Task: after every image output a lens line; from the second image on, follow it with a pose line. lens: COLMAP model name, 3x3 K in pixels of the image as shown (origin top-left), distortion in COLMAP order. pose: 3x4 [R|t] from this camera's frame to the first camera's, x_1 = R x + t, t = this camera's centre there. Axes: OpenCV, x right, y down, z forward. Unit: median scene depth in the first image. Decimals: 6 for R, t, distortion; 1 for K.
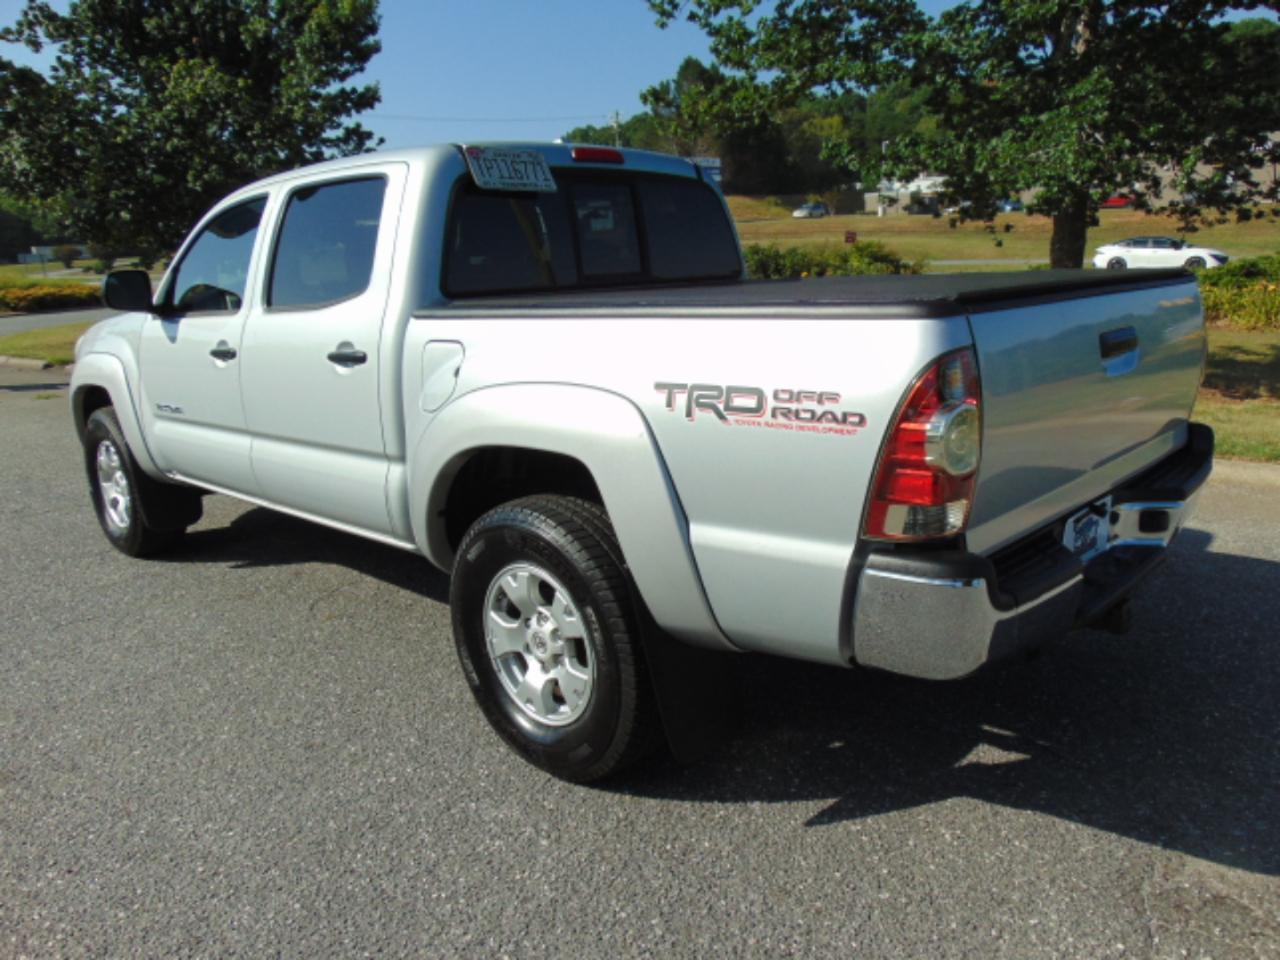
lens RADIAL K [[956.9, 0, 659.0], [0, 956.9, 481.0], [0, 0, 1]] dist [-0.001024, 0.004330]
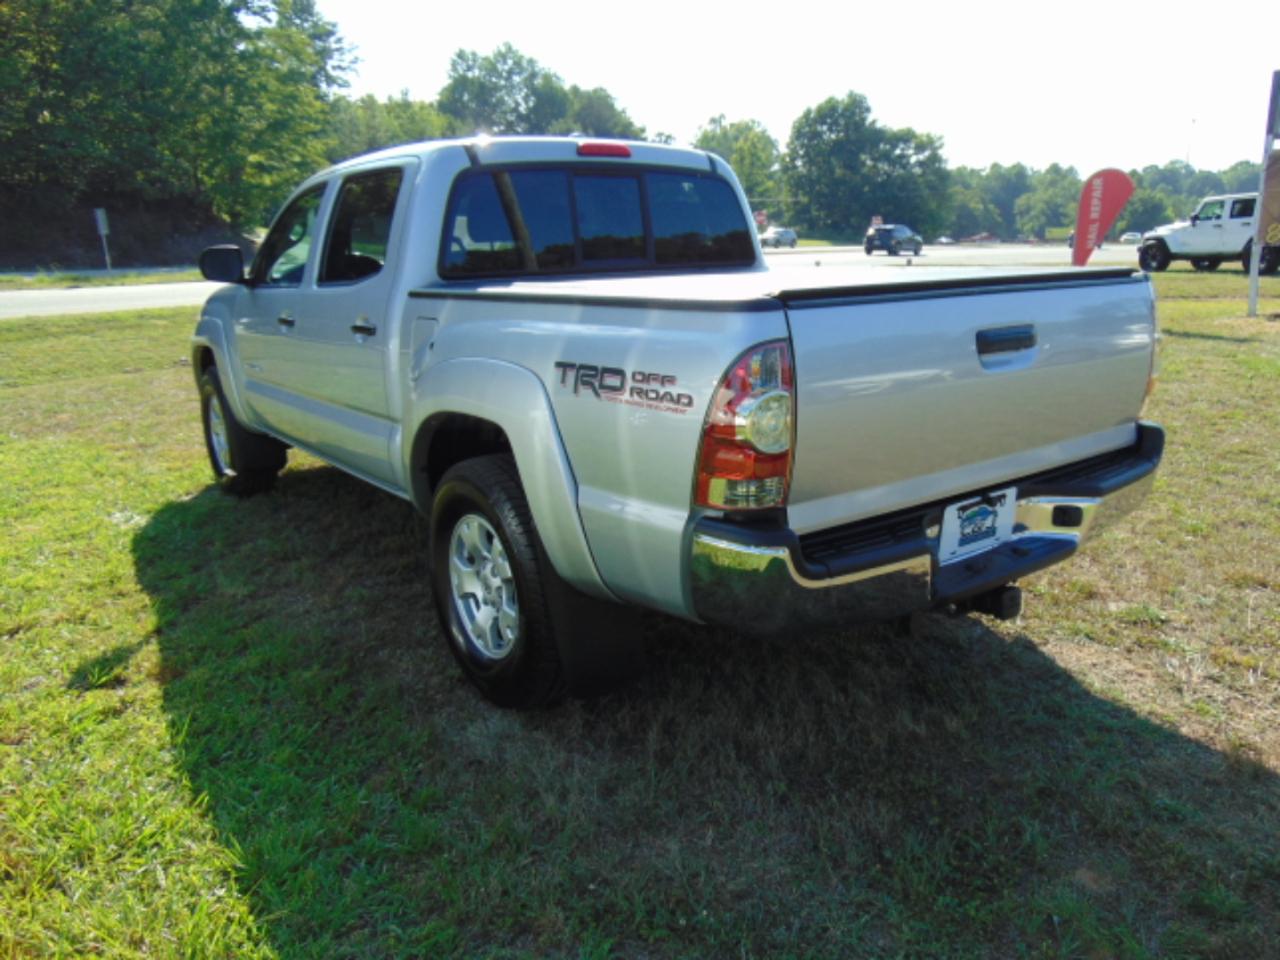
lens RADIAL K [[956.9, 0, 659.0], [0, 956.9, 481.0], [0, 0, 1]] dist [-0.001024, 0.004330]
pose [[0.984863, 0.061194, -0.162172, 0.339801], [-0.057768, 0.997998, 0.025761, 0.003737], [0.163424, -0.016003, 0.986426, -0.121251]]
